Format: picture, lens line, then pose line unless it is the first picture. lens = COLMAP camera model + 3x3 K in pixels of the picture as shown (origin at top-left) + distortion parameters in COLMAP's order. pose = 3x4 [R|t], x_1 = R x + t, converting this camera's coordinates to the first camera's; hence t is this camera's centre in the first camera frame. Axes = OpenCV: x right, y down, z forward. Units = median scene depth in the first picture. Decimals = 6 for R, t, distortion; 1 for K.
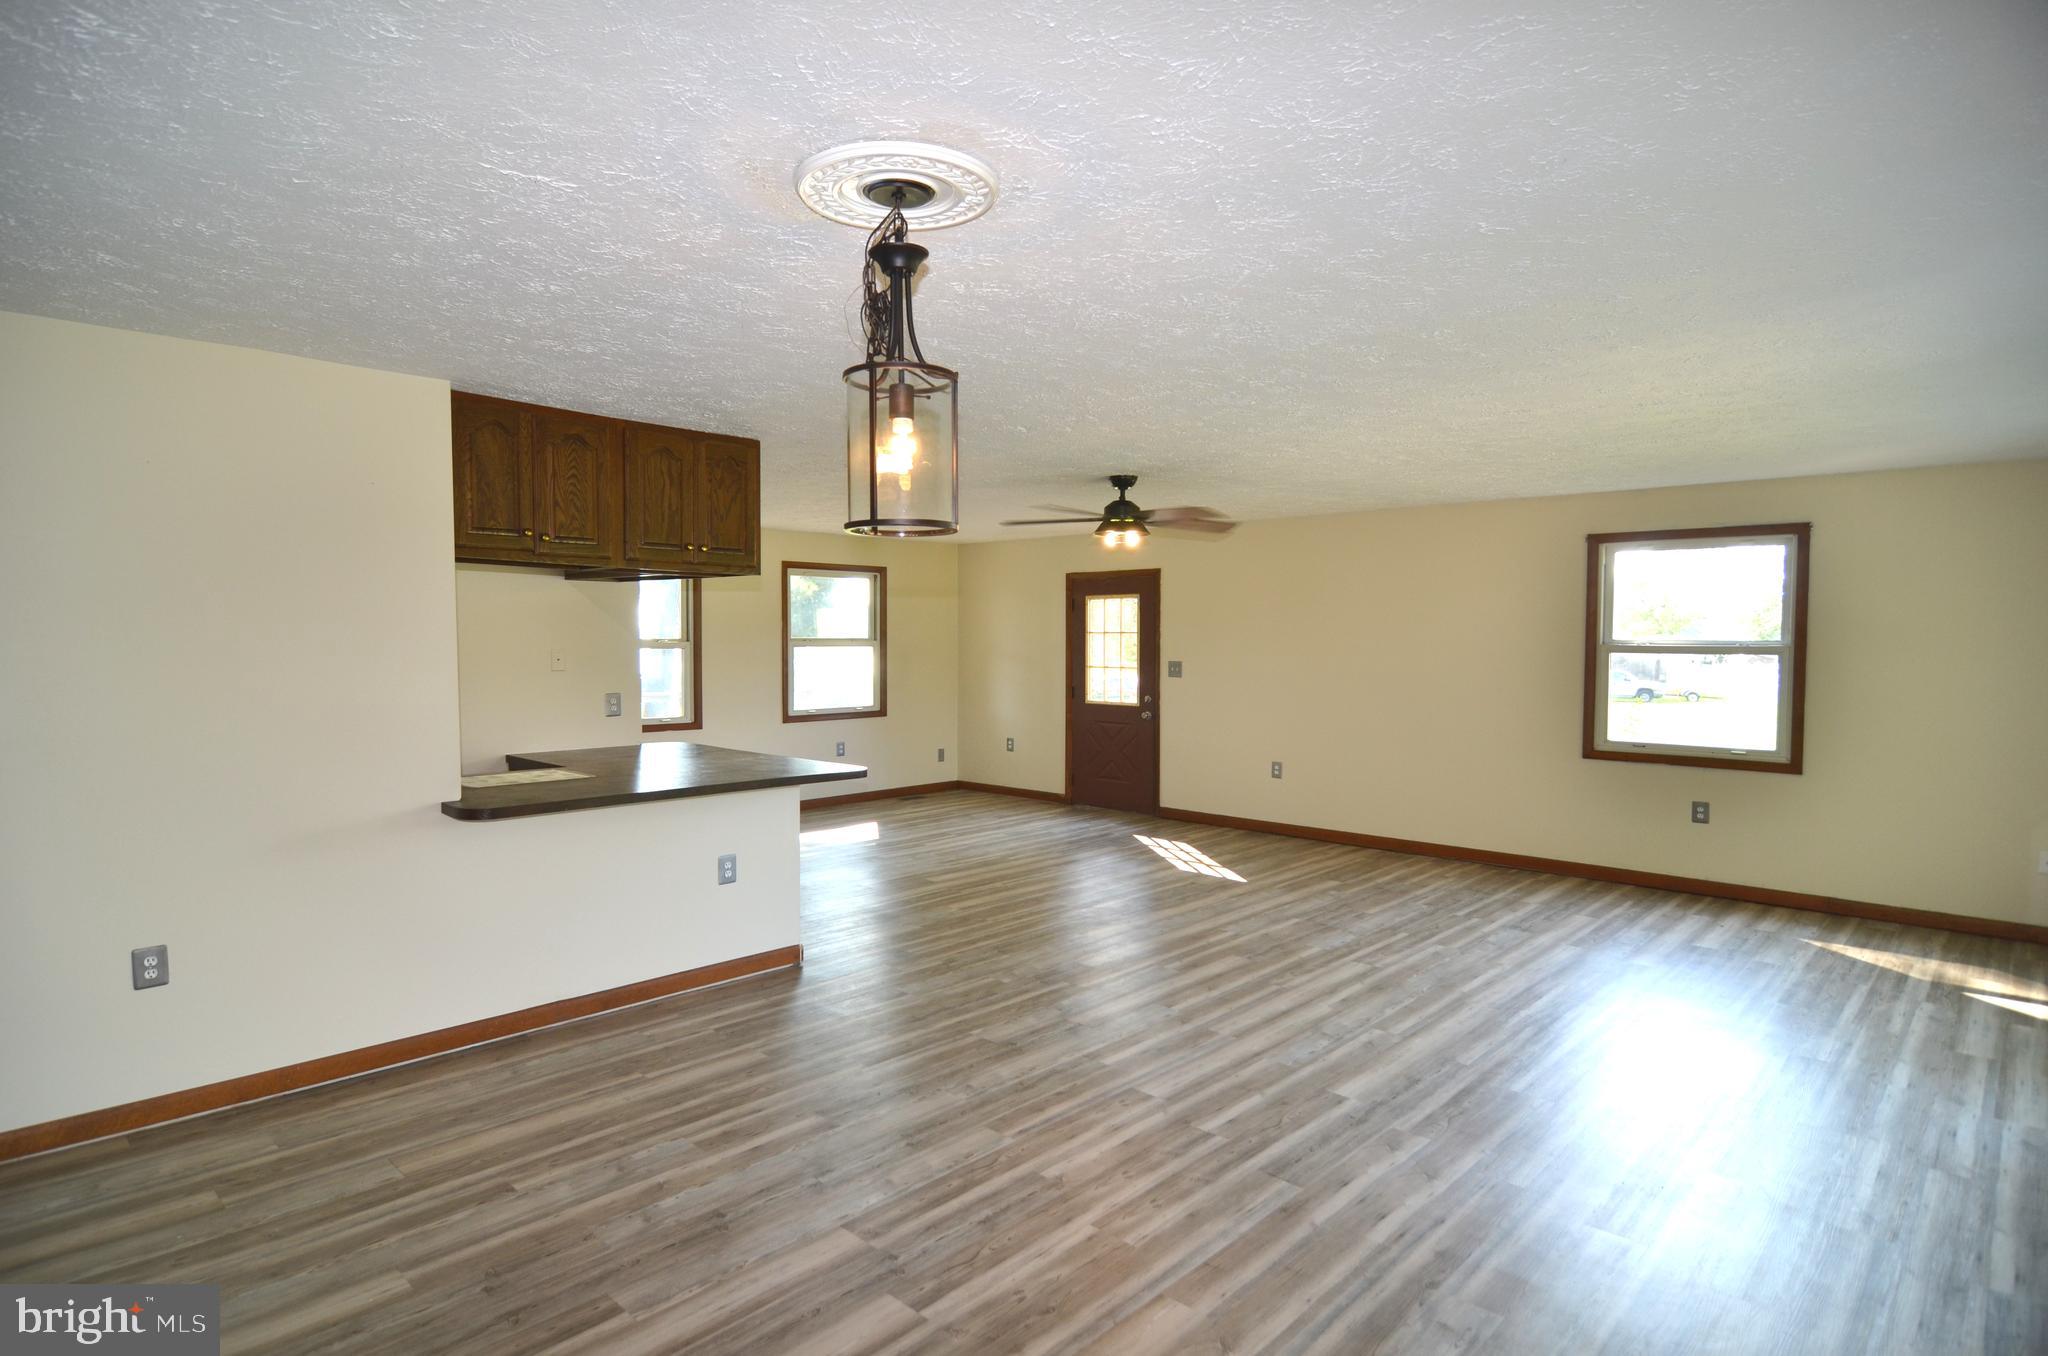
lens RADIAL K [[1092.5, 0, 1005.8], [0, 1092.5, 671.9], [0, 0, 1]] dist [-0.009423, -0.008482]
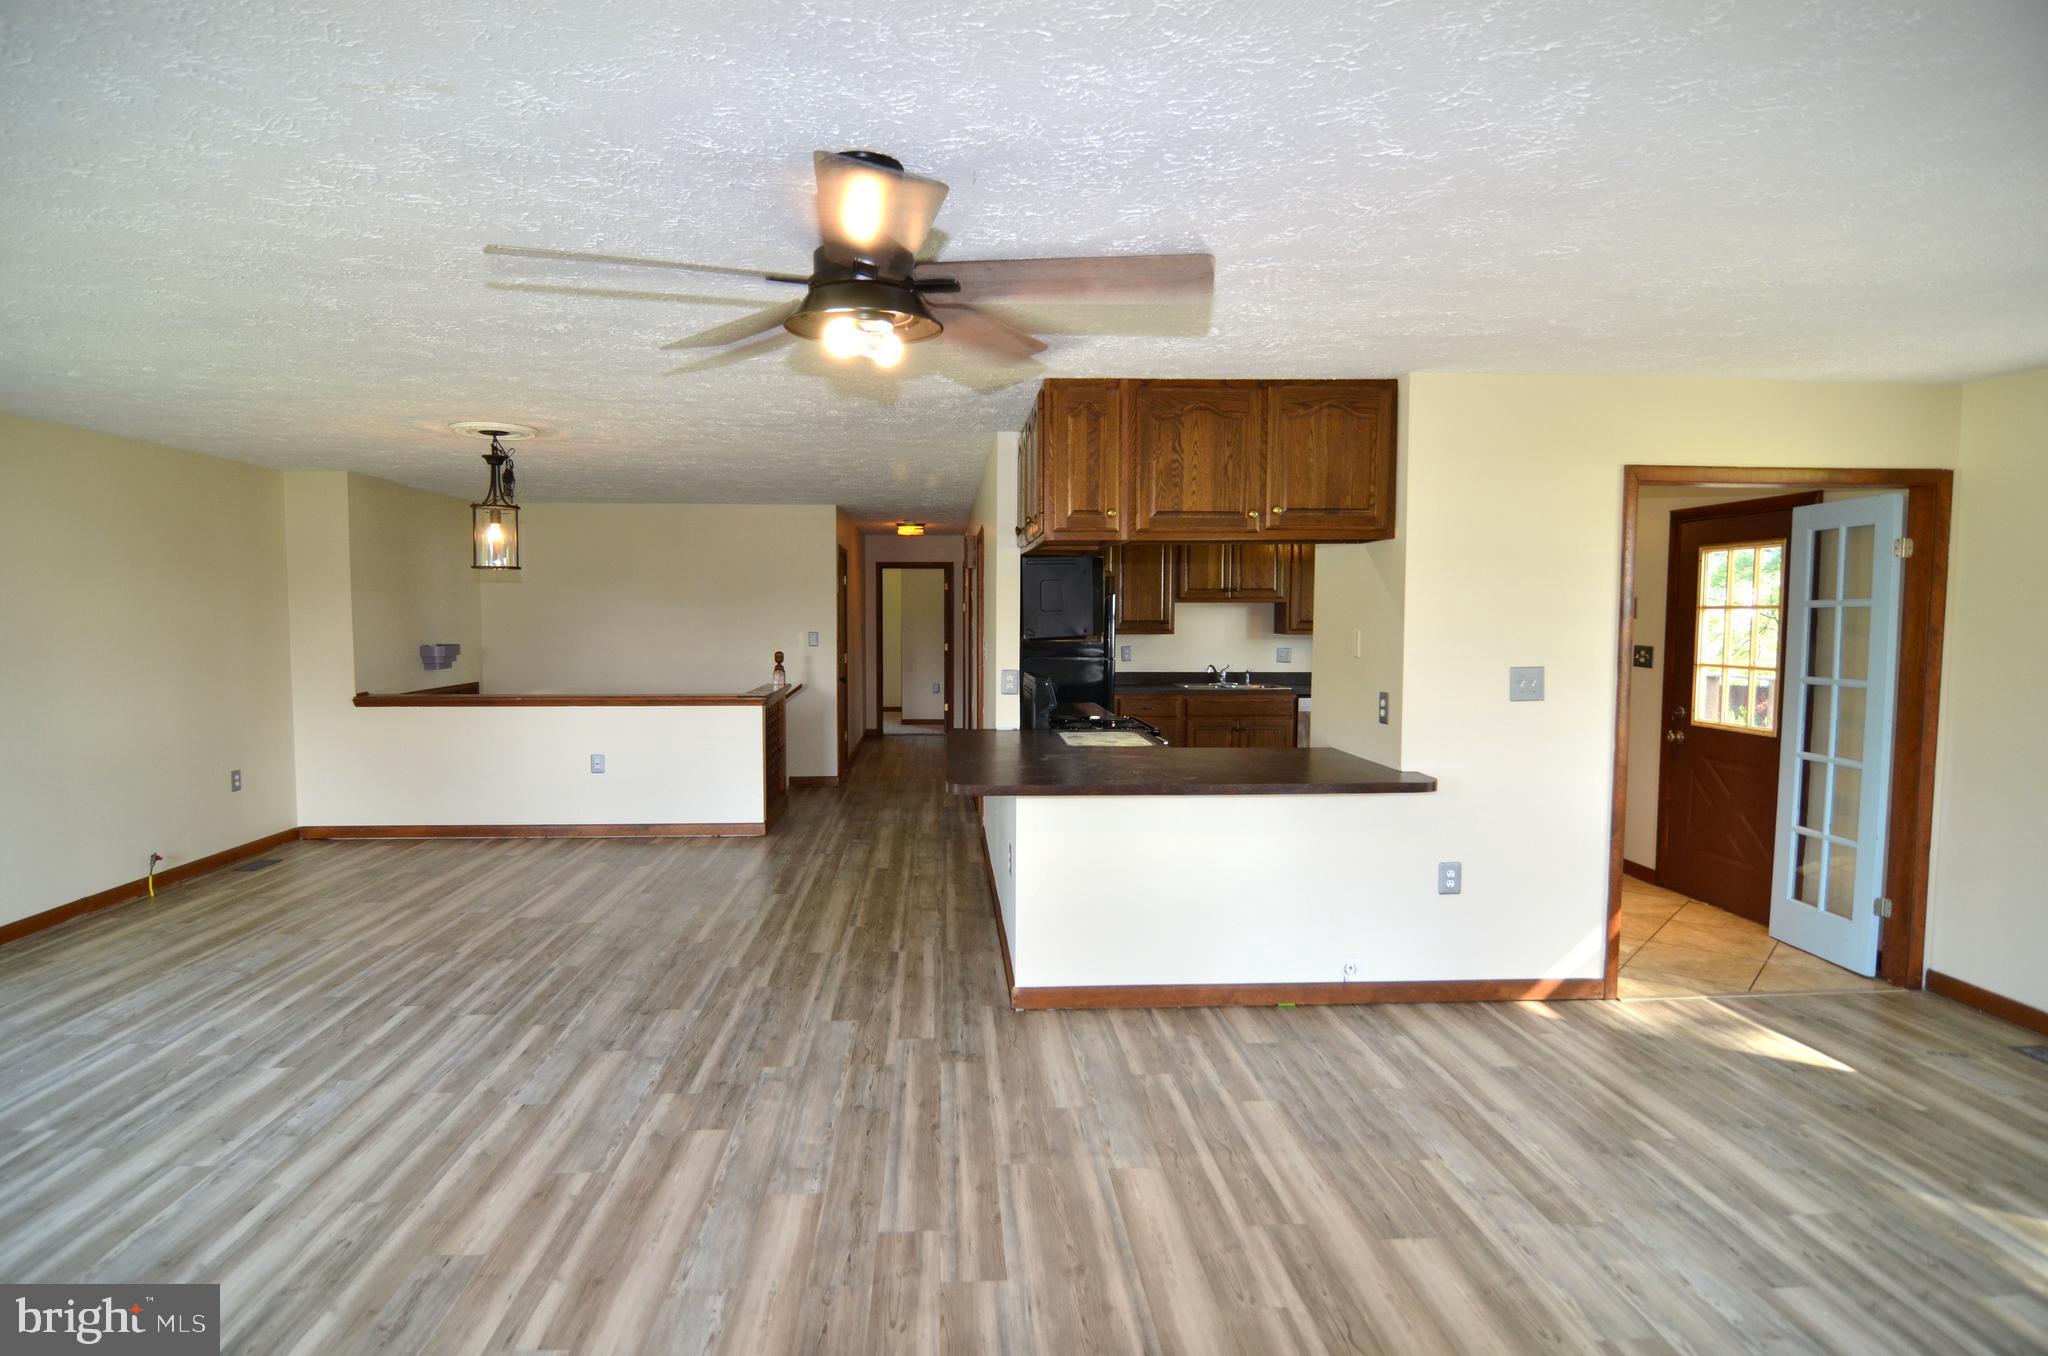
lens RADIAL K [[1092.5, 0, 1007.9], [0, 1092.5, 683.5], [0, 0, 1]] dist [-0.009423, -0.008482]
pose [[-0.676102, 0.045932, -0.735375, 0.445385], [-0.026062, 0.995940, 0.086169, -0.053803], [0.736347, 0.077425, -0.672160, 1.664092]]
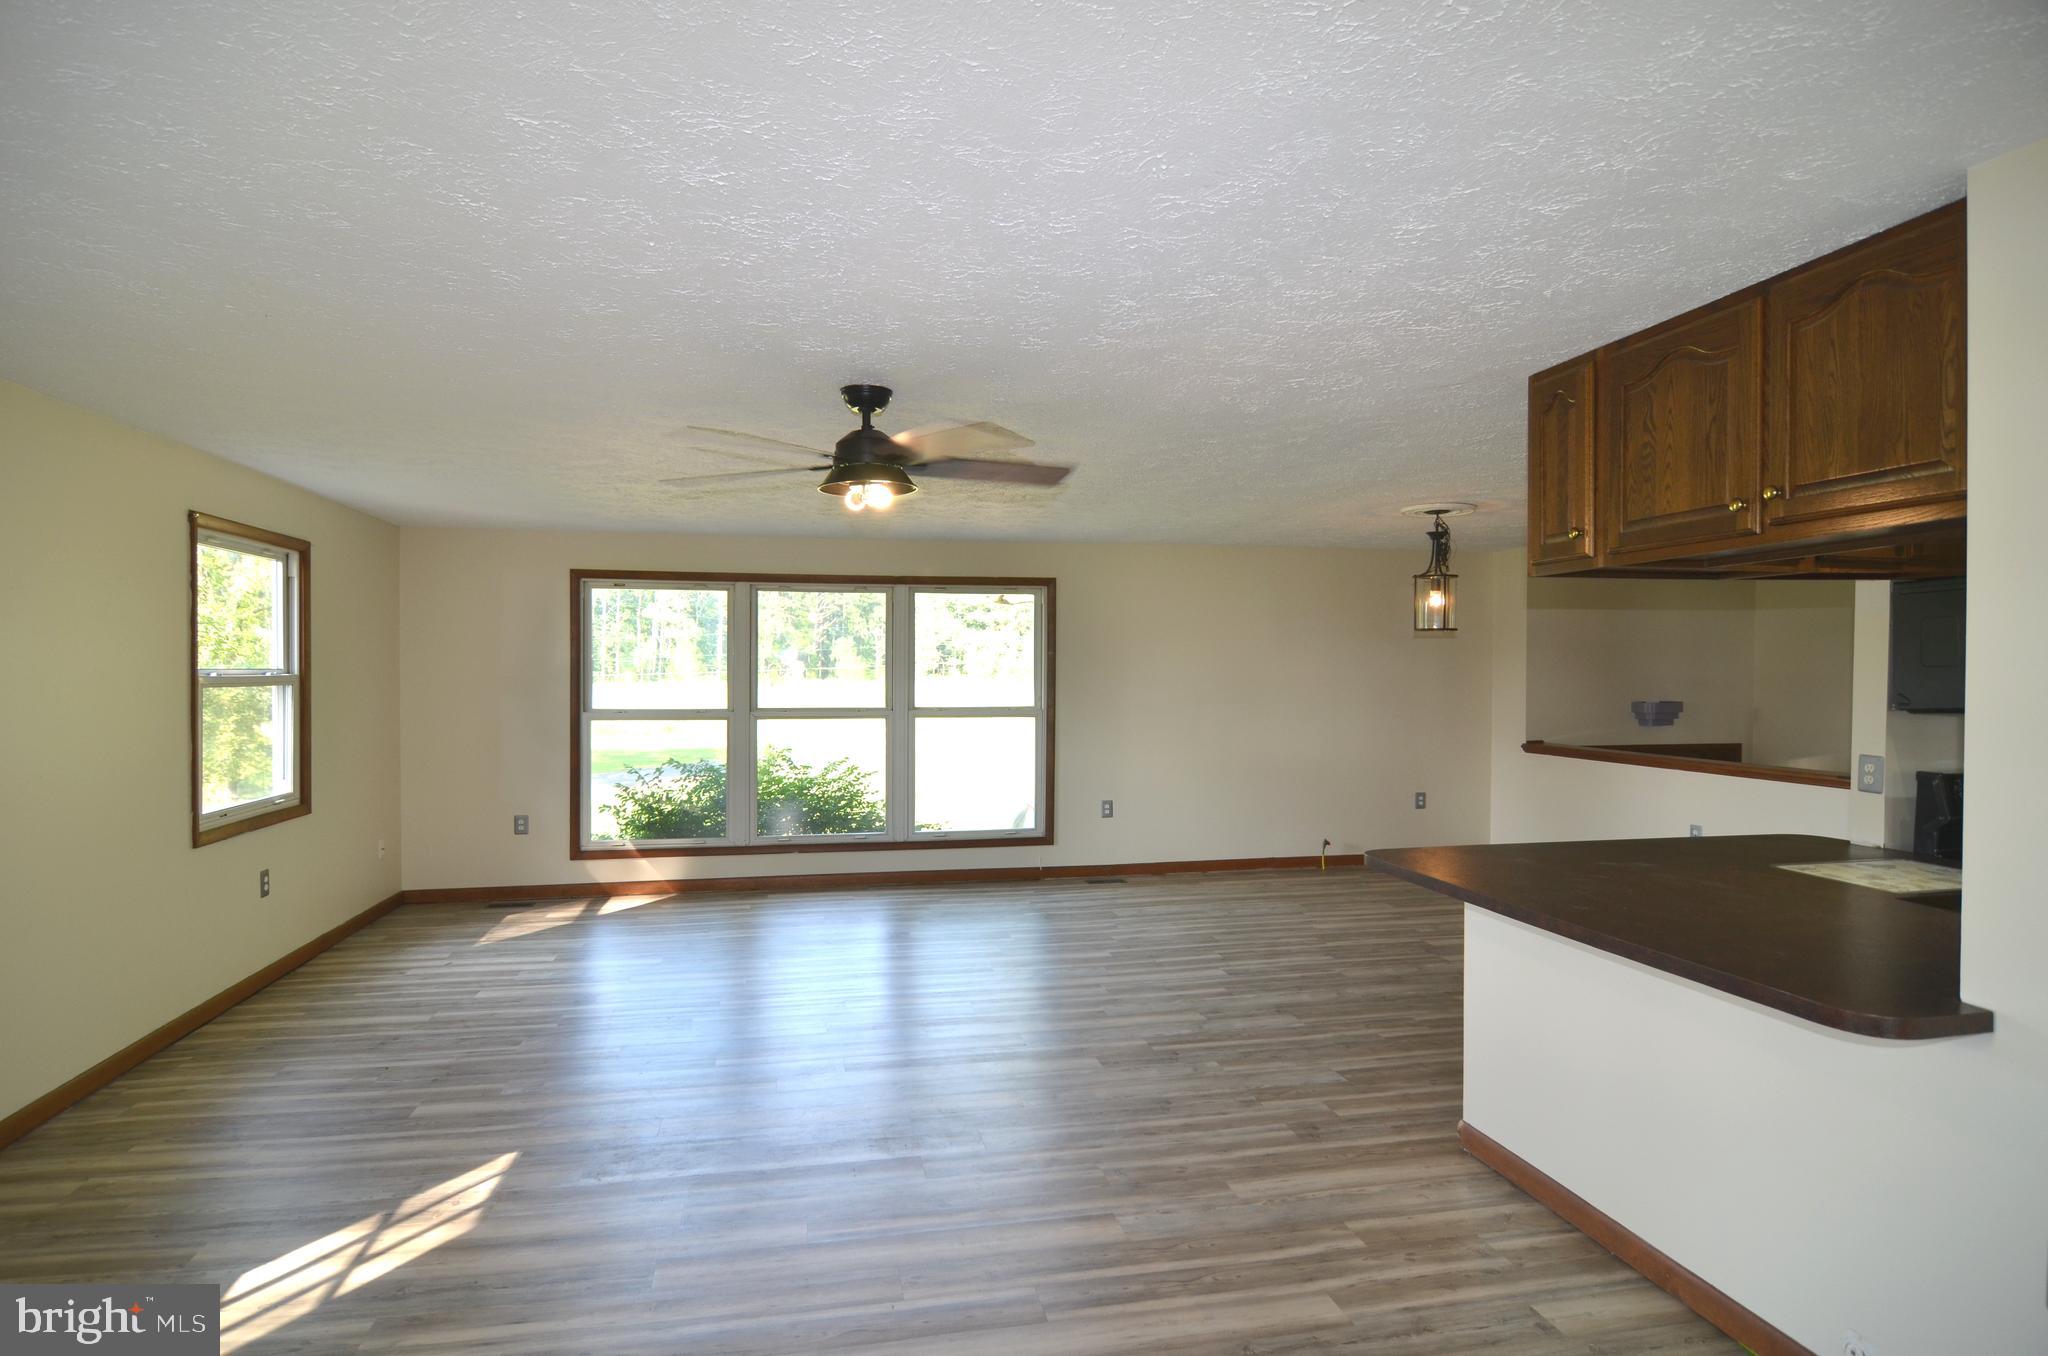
lens RADIAL K [[1092.5, 0, 1003.3], [0, 1092.5, 684.8], [0, 0, 1]] dist [-0.009423, -0.008482]
pose [[-0.823760, -0.010884, 0.566834, -0.362803], [0.015889, 0.998980, 0.042274, -0.059595], [-0.566716, 0.043830, -0.822747, 1.857594]]
